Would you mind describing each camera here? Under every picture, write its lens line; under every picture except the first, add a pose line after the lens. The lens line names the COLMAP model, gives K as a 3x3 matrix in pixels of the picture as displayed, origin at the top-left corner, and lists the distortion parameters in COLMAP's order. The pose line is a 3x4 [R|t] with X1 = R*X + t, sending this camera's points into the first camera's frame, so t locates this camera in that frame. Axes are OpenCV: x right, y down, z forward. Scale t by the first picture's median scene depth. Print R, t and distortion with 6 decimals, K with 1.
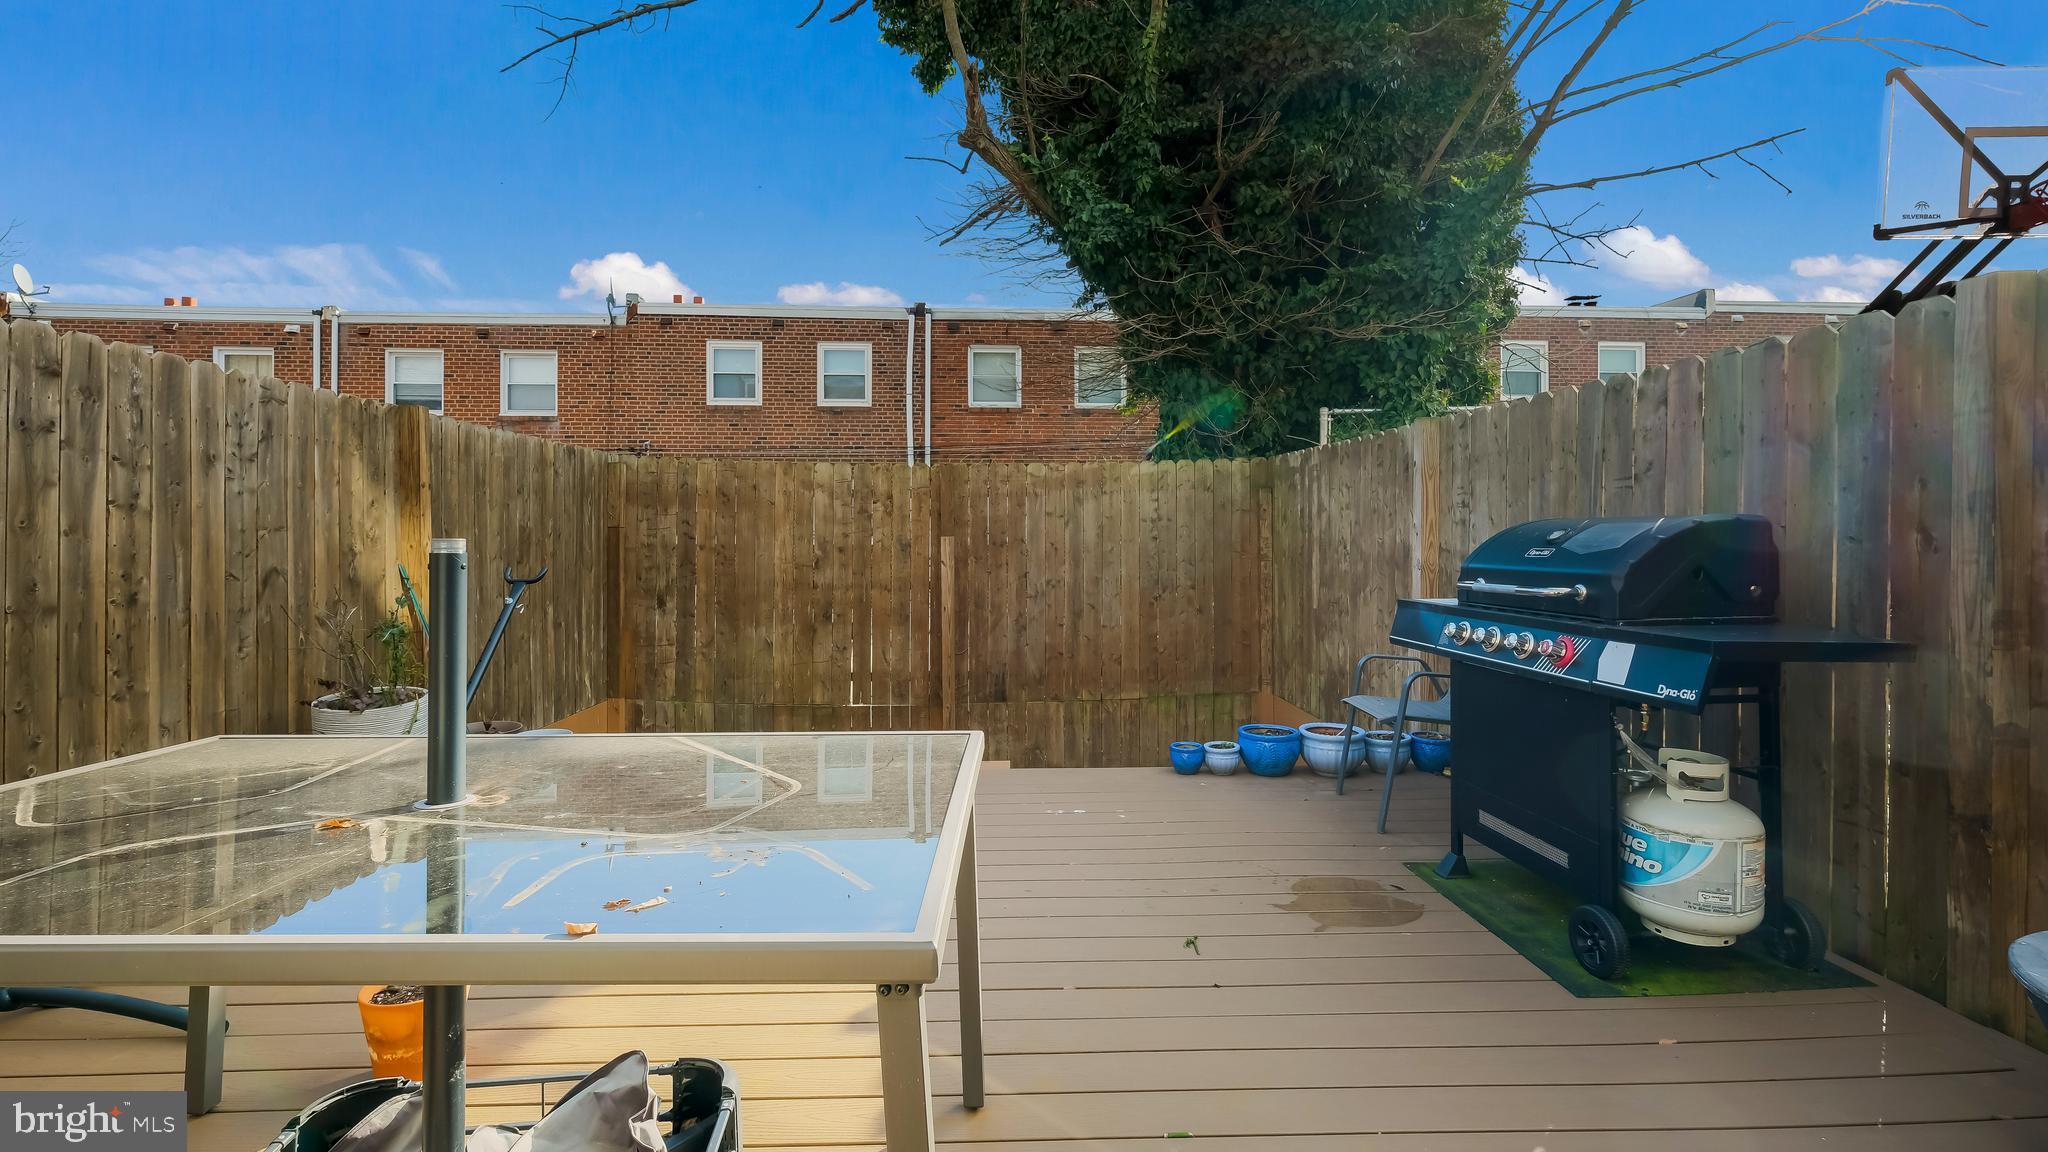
lens RADIAL K [[899.0, 0, 1025.1], [0, 899.0, 564.7], [0, 0, 1]] dist [-0.000829, 0.001116]
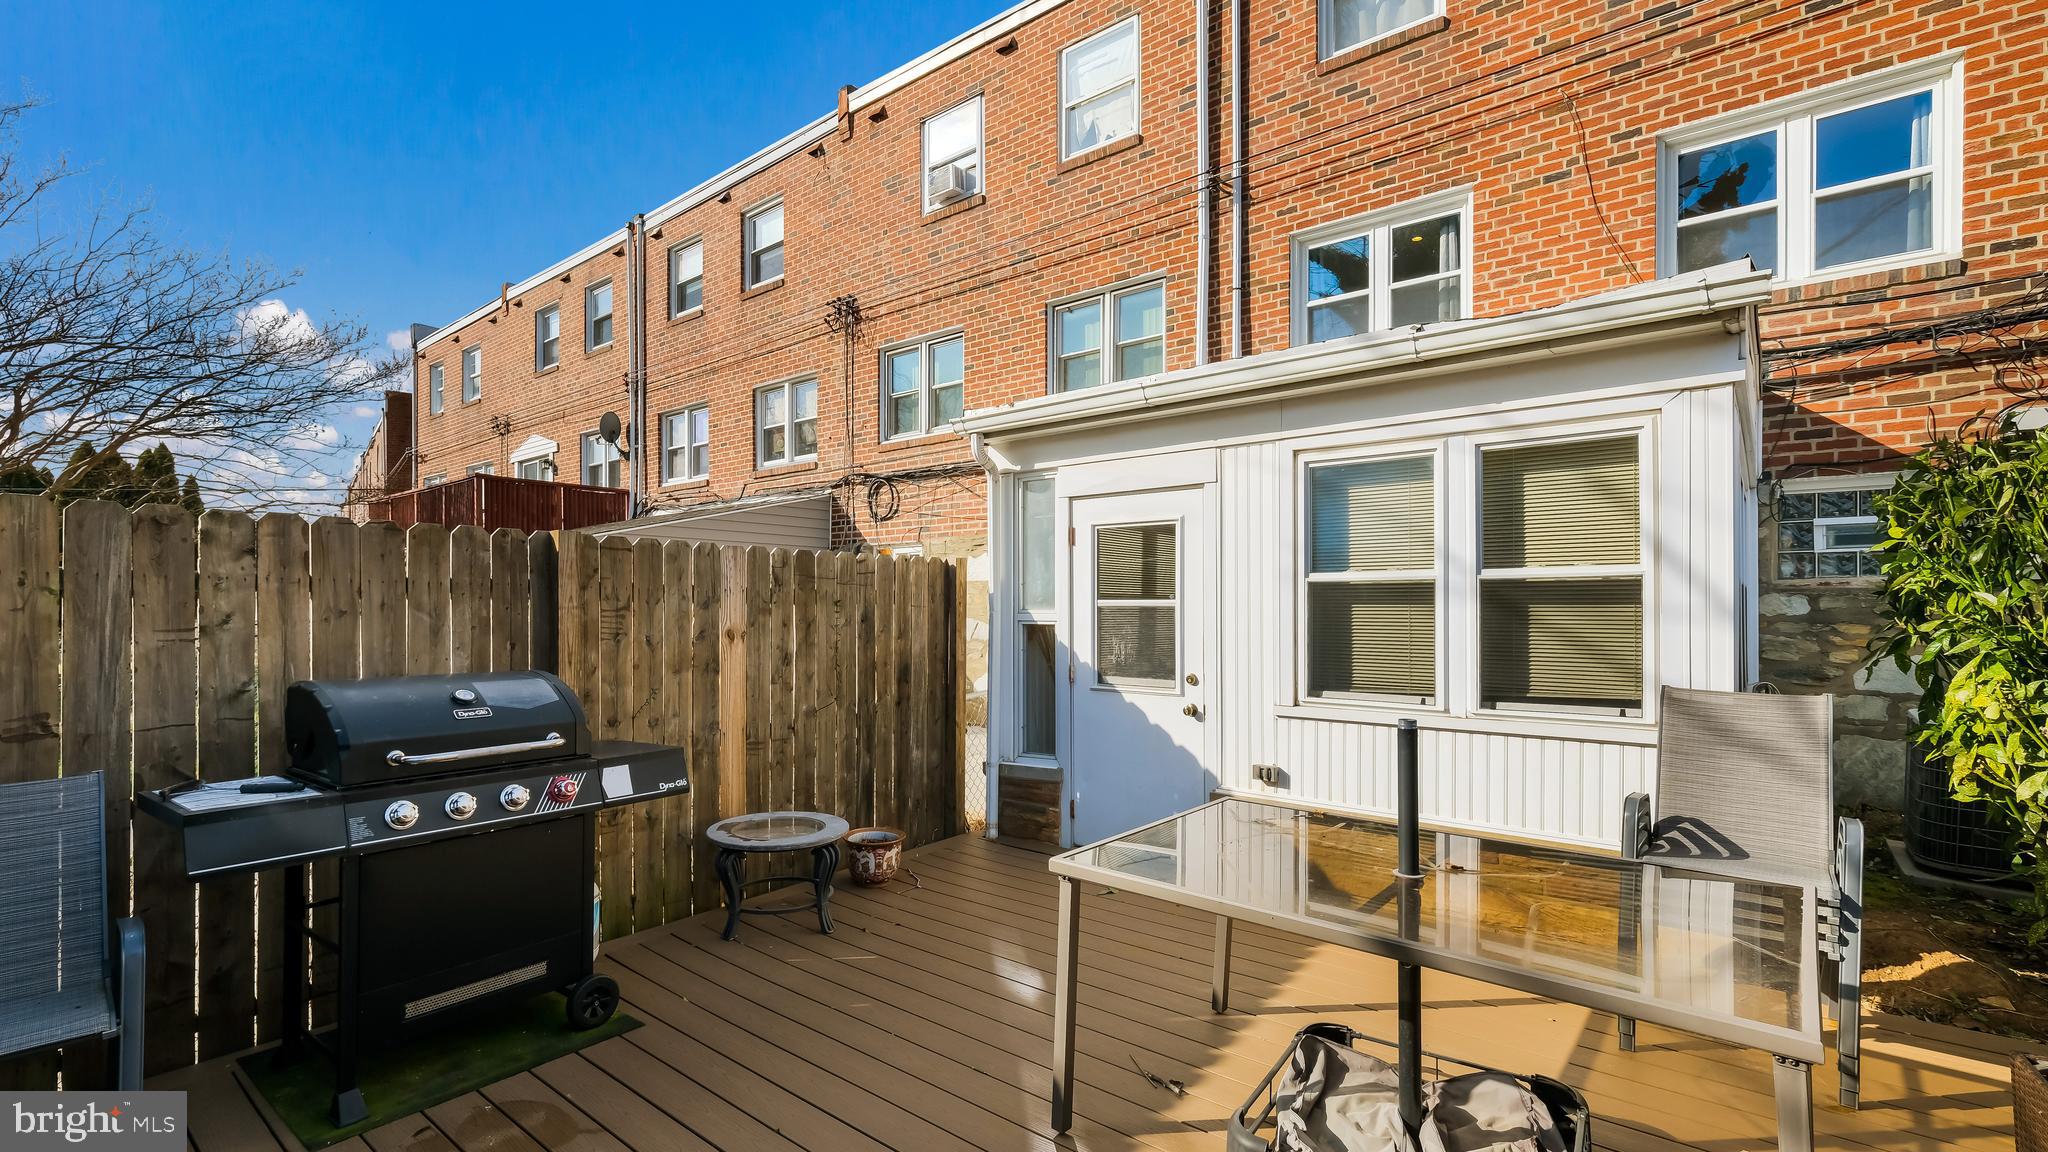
lens RADIAL K [[899.0, 0, 1021.4], [0, 899.0, 595.0], [0, 0, 1]] dist [-0.000829, 0.001116]
pose [[-0.761674, 0.012055, 0.647848, -0.636687], [0.016308, 0.999867, 0.000567, -0.149742], [-0.647755, 0.010997, -0.761769, 1.458027]]
